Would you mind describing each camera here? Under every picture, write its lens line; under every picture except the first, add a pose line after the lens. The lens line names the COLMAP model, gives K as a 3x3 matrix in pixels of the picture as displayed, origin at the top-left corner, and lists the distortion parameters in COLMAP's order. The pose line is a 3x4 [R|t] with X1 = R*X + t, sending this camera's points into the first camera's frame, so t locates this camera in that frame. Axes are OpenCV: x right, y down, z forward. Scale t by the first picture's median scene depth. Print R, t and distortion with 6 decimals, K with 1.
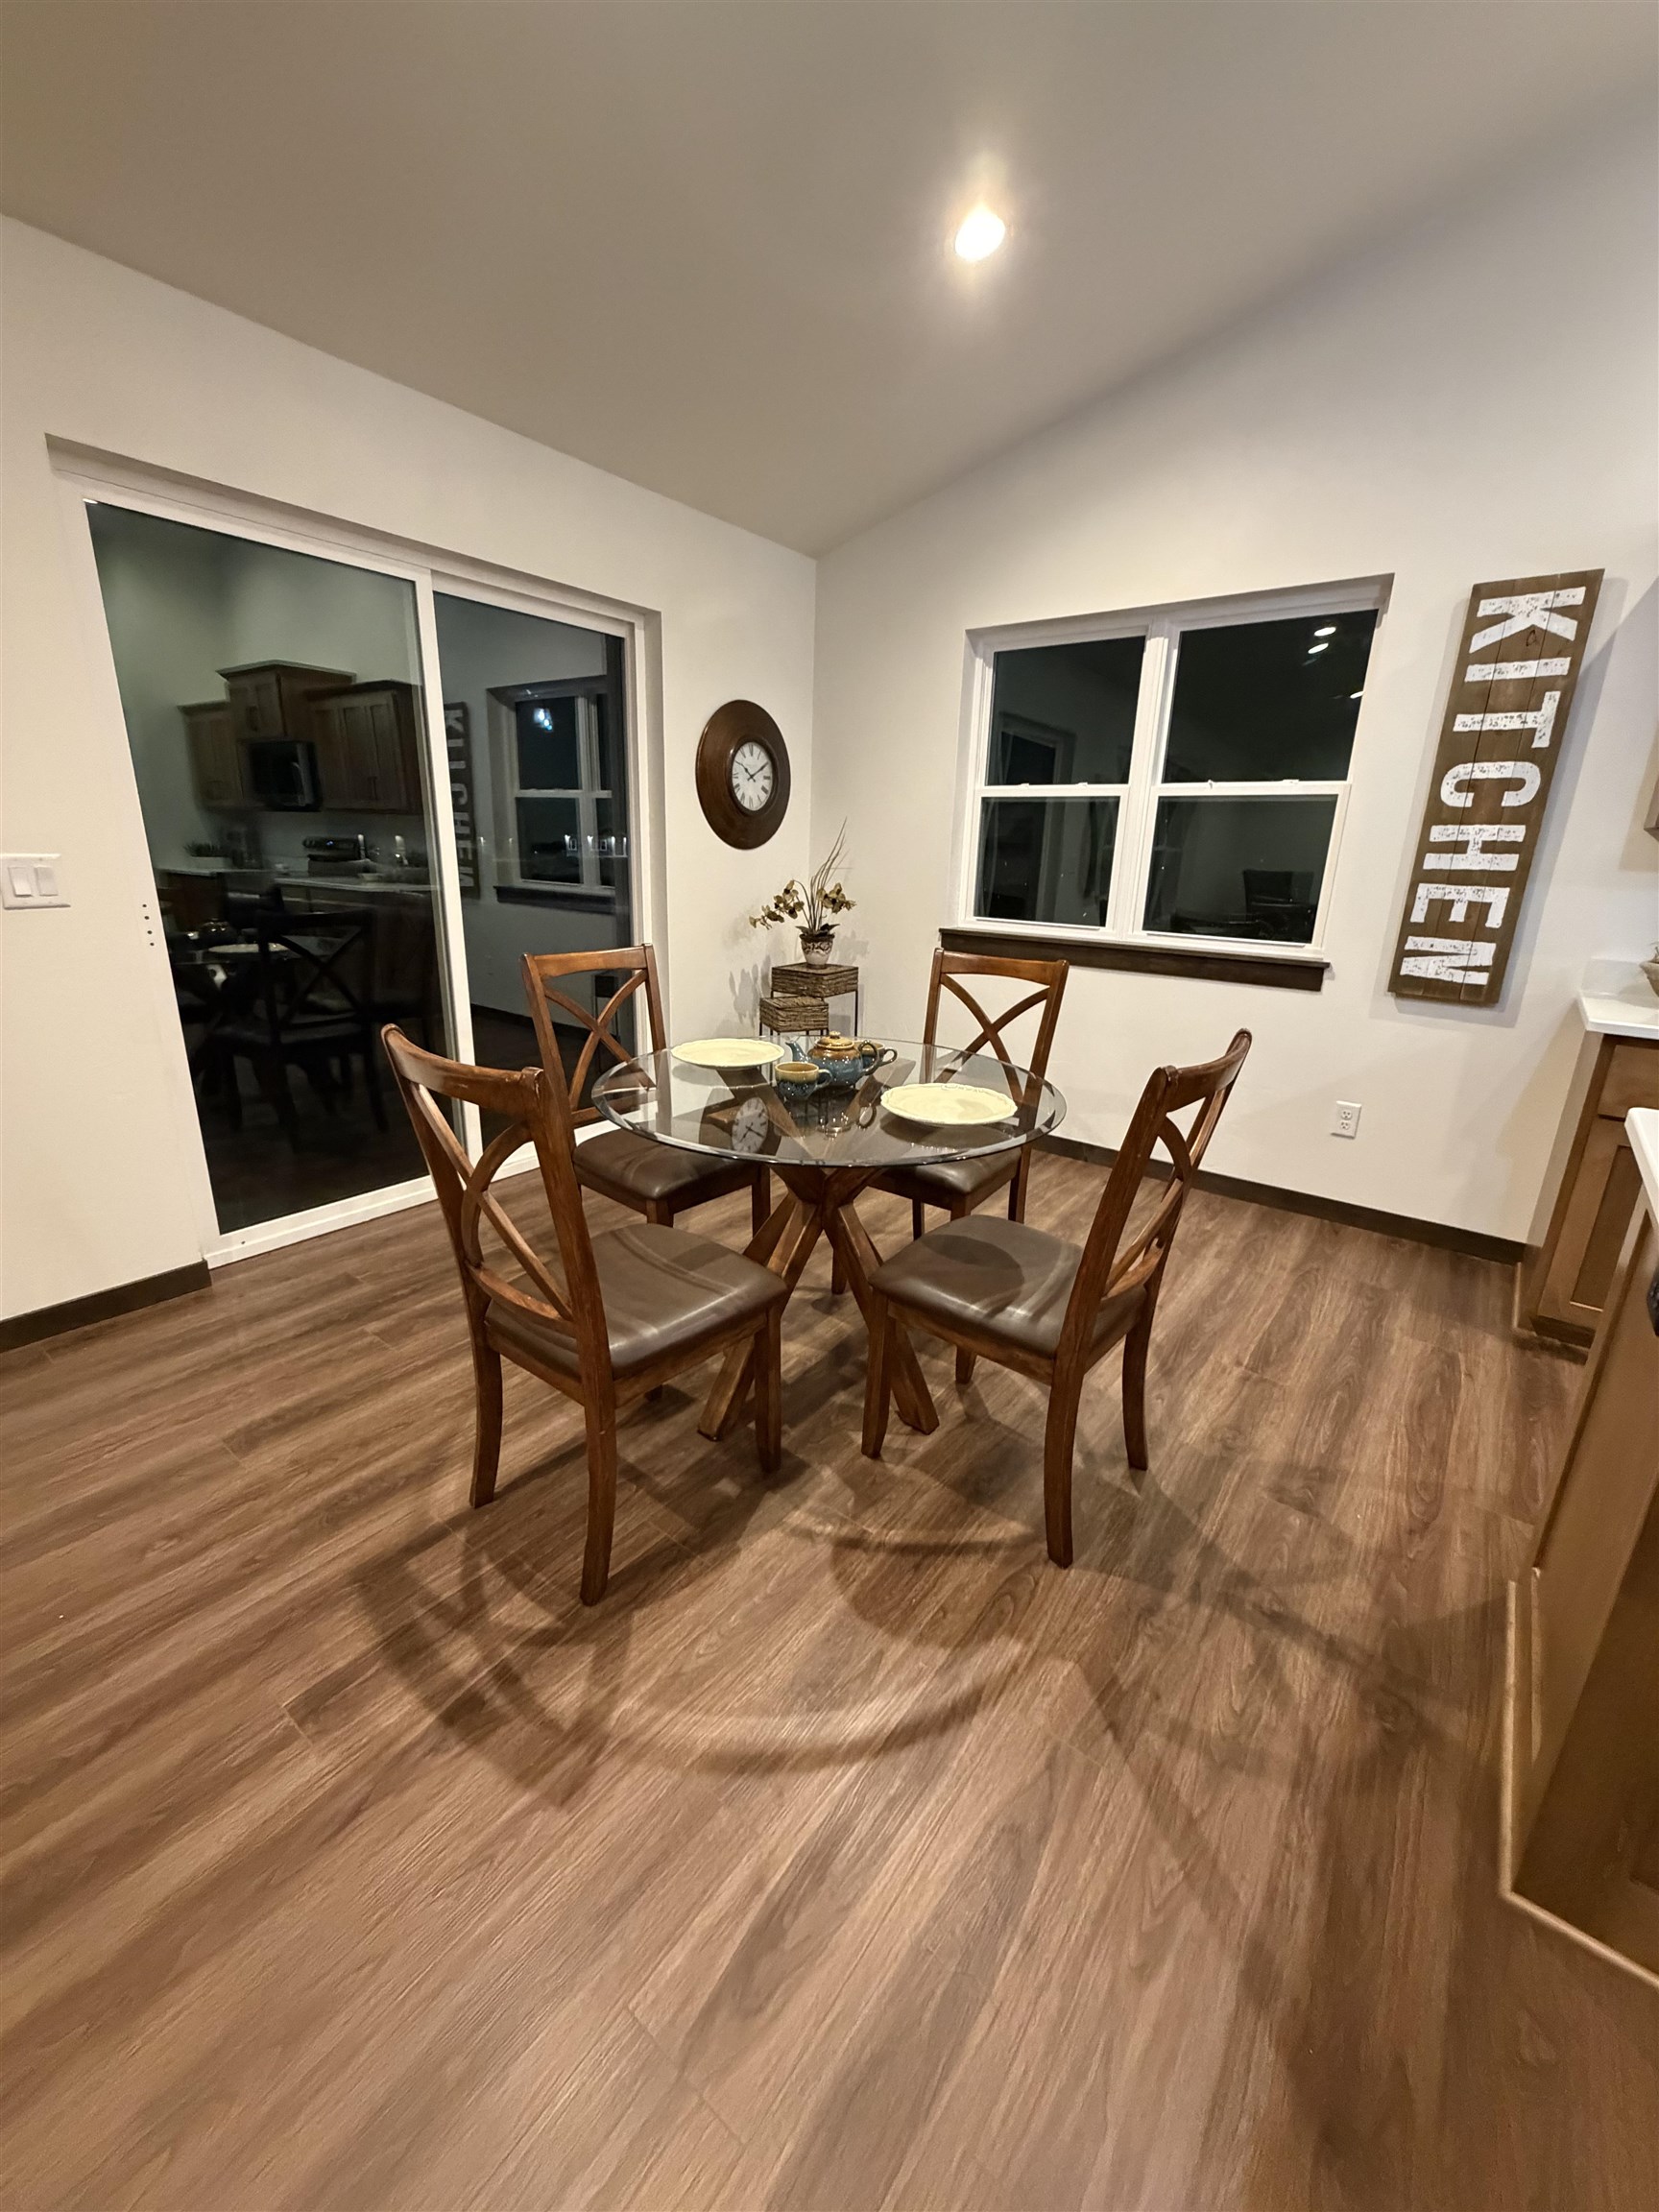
lens RADIAL K [[879.3, 0, 827.1], [0, 879.3, 1102.3], [0, 0, 1]] dist [0.000702, -0.000595]
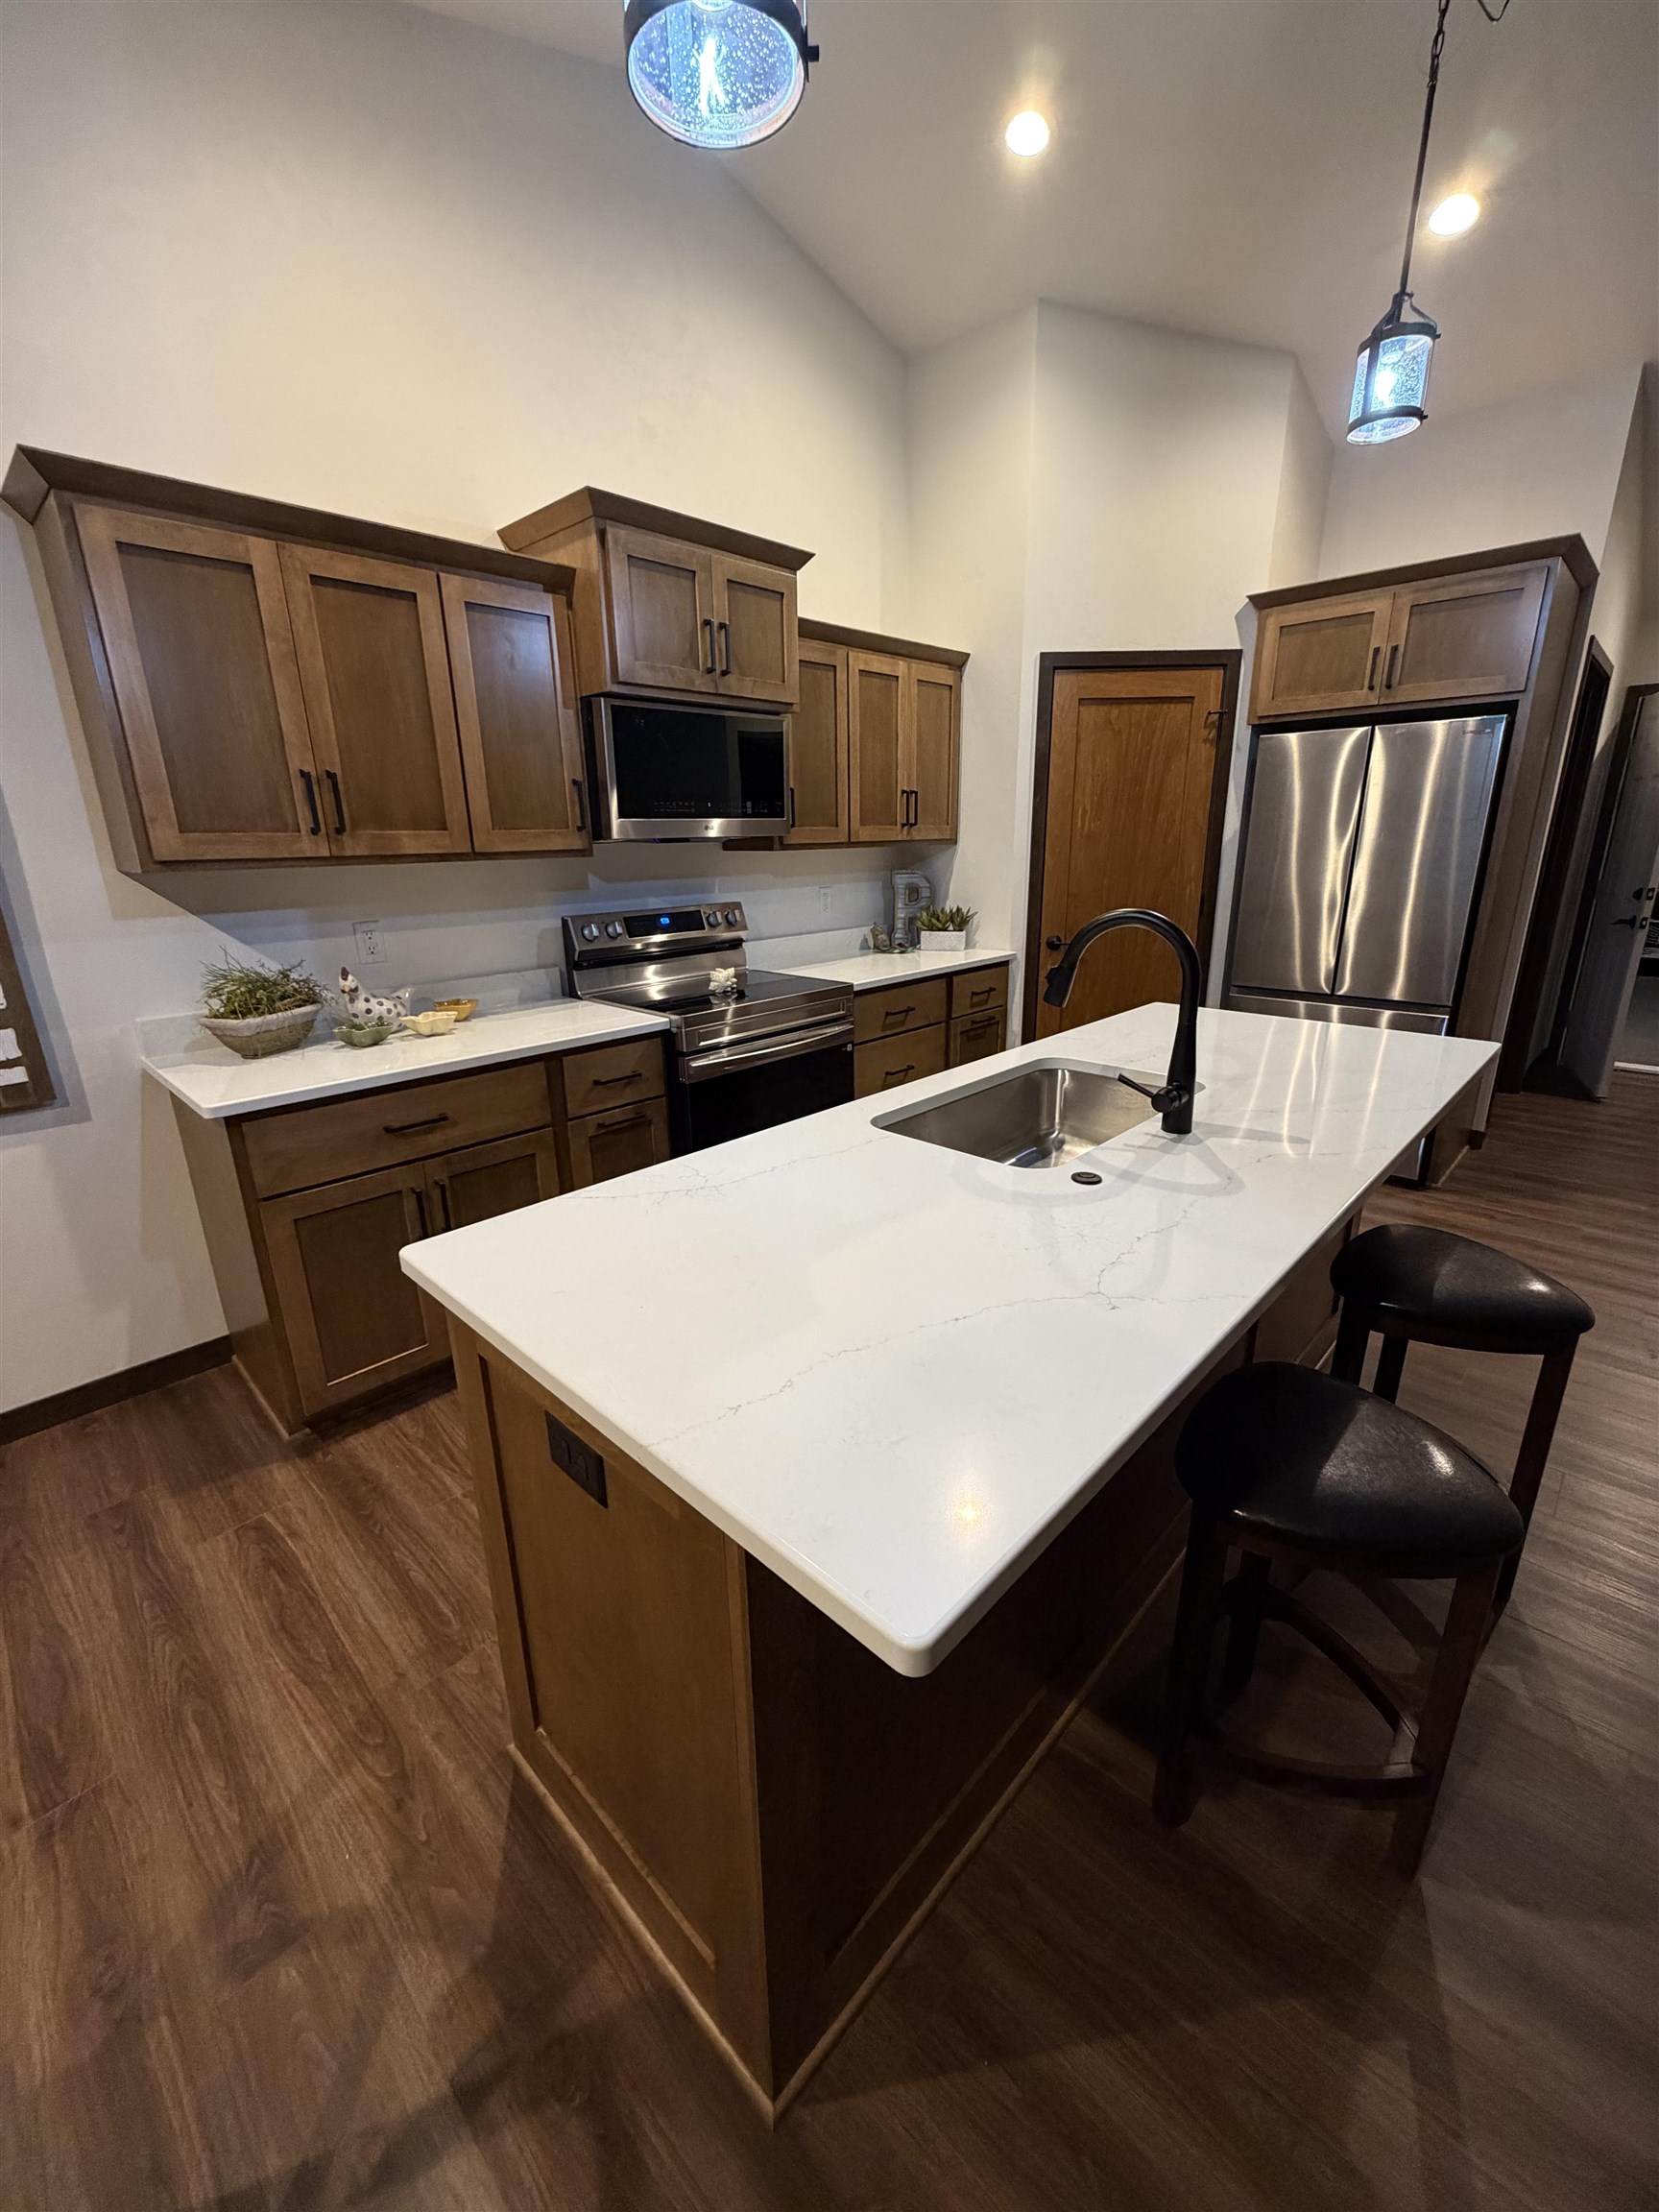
lens RADIAL K [[879.3, 0, 827.1], [0, 879.3, 1102.3], [0, 0, 1]] dist [0.000702, -0.000595]
pose [[0.108704, -0.319298, 0.941399, 0.105941], [0.301379, 0.913025, 0.274874, -0.118947], [-0.947288, 0.253838, 0.195479, 0.207083]]
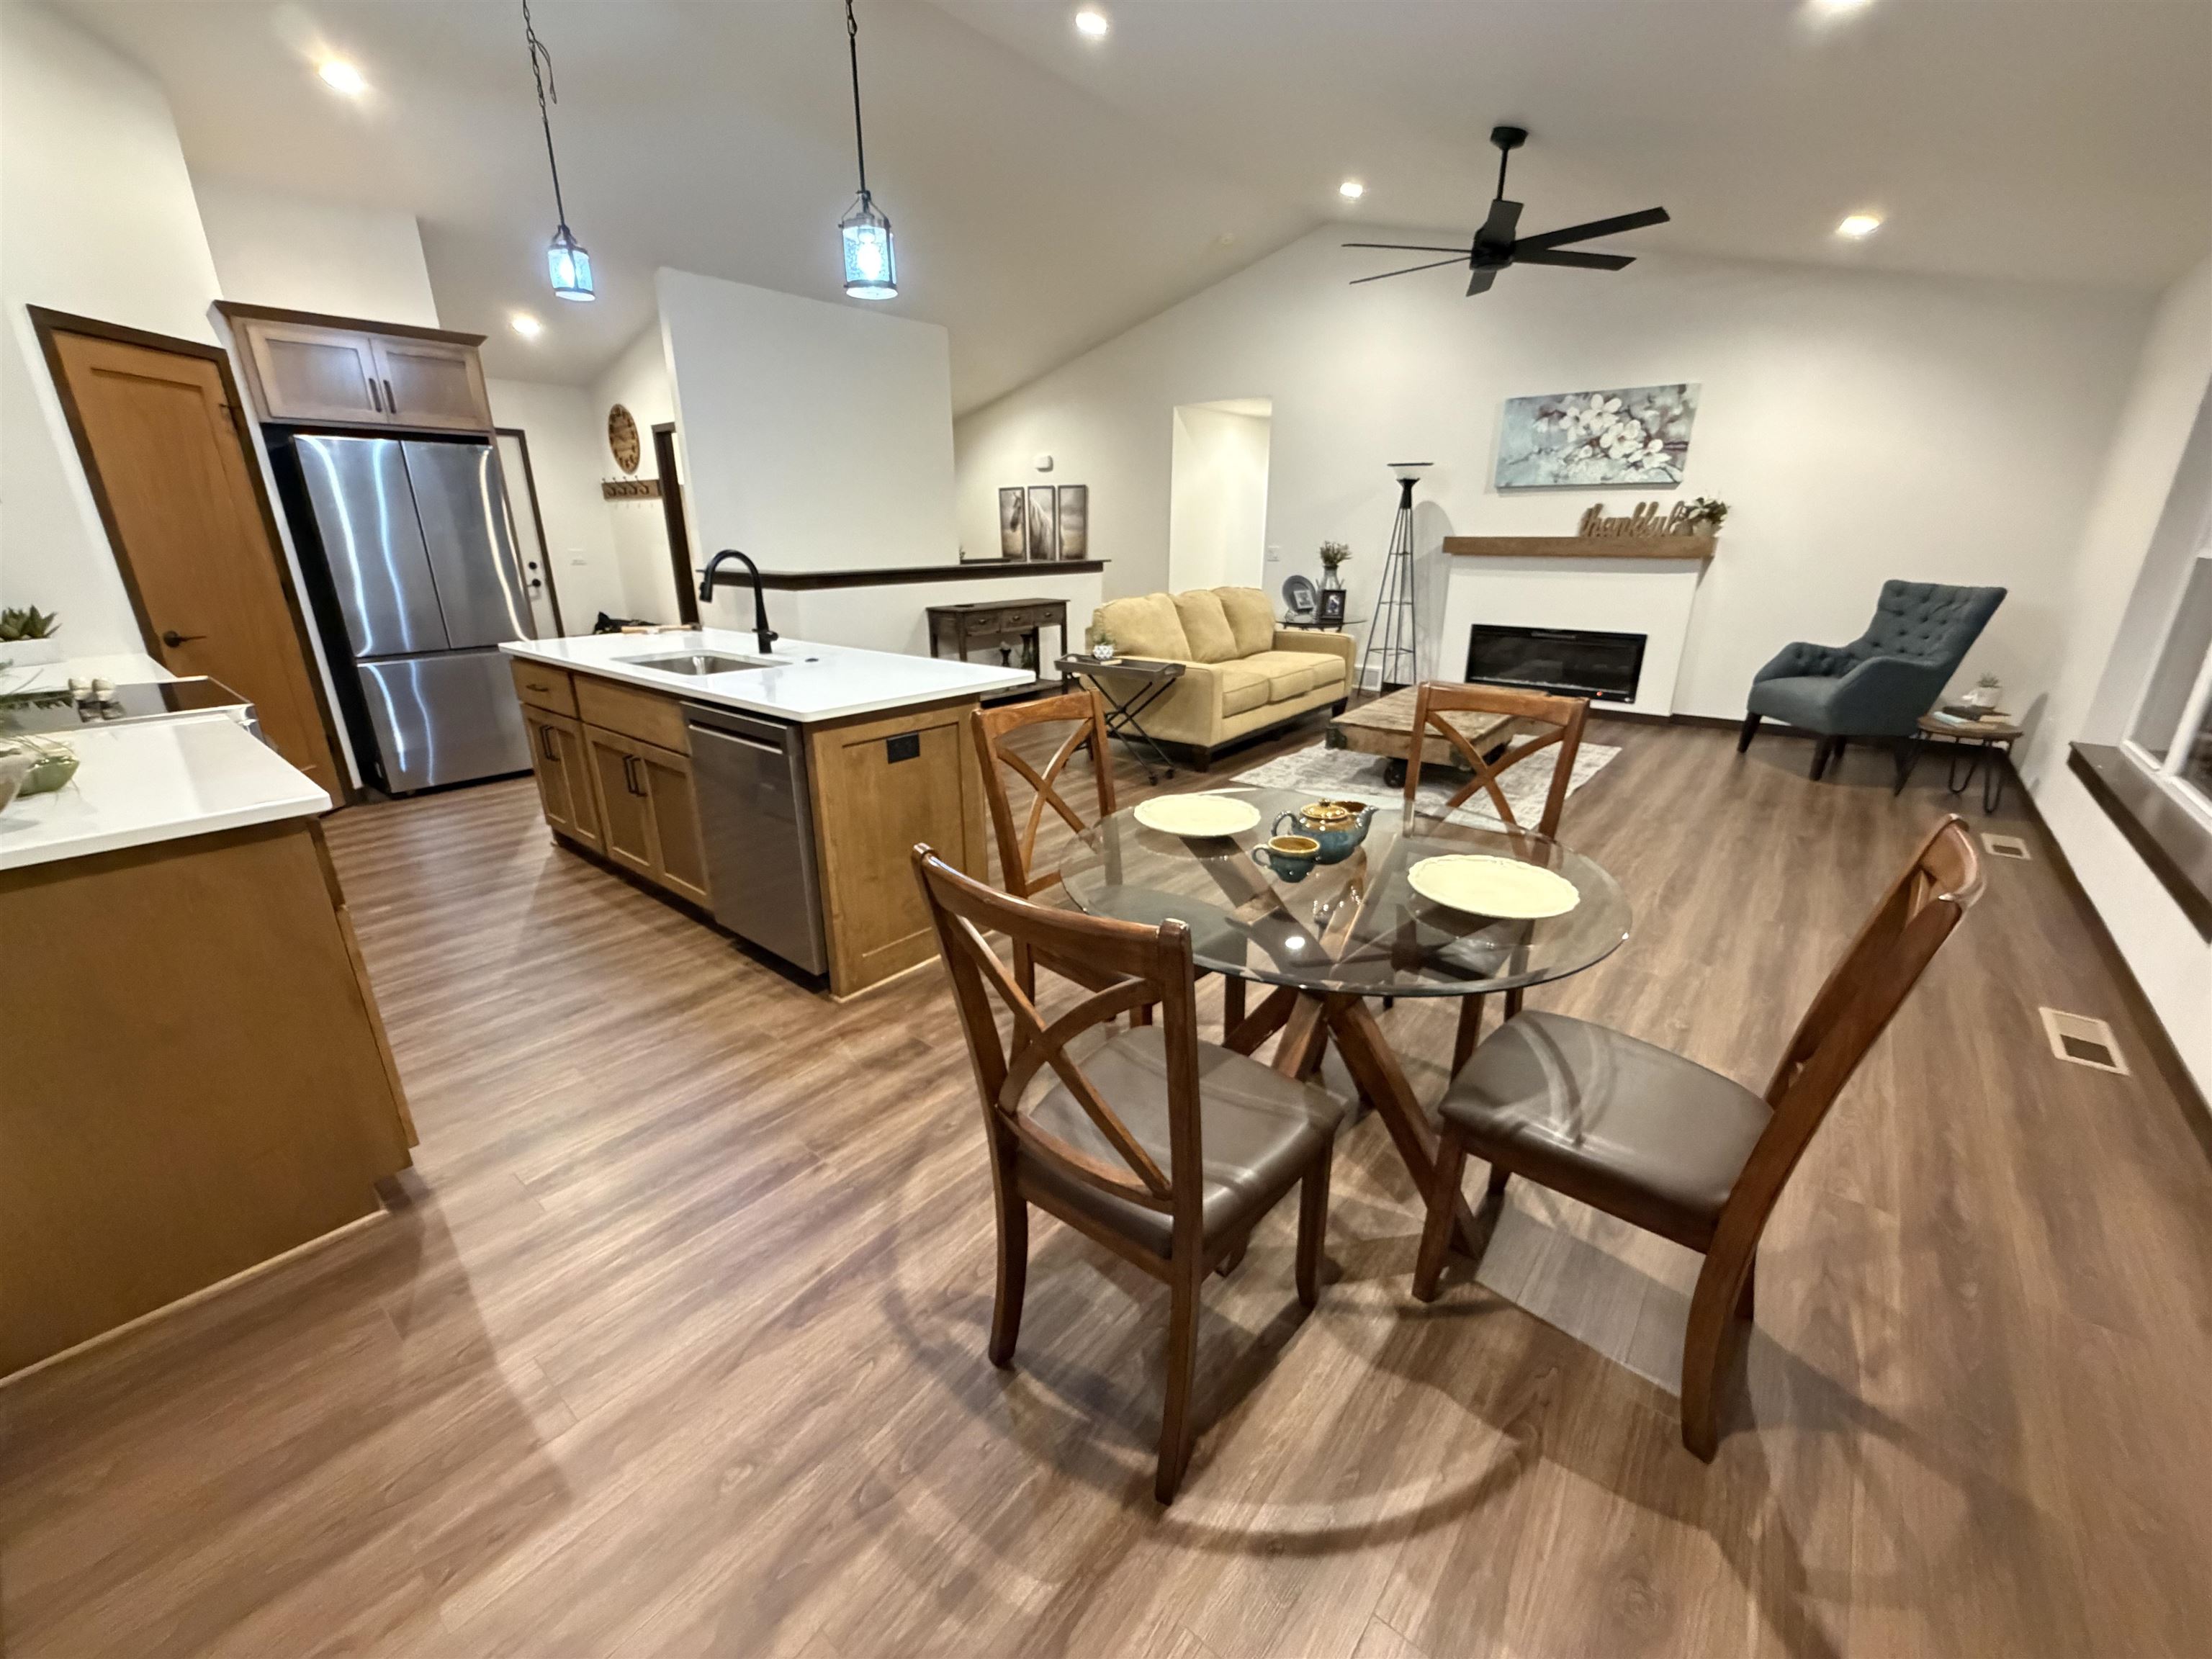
lens RADIAL K [[879.3, 0, 1104.4], [0, 879.3, 834.3], [0, 0, 1]] dist [0.000702, -0.000595]
pose [[-0.998919, -0.038258, 0.026406, 0.151762], [-0.015944, 0.815549, 0.578468, -0.397600], [-0.043667, 0.577422, -0.815278, 1.261611]]
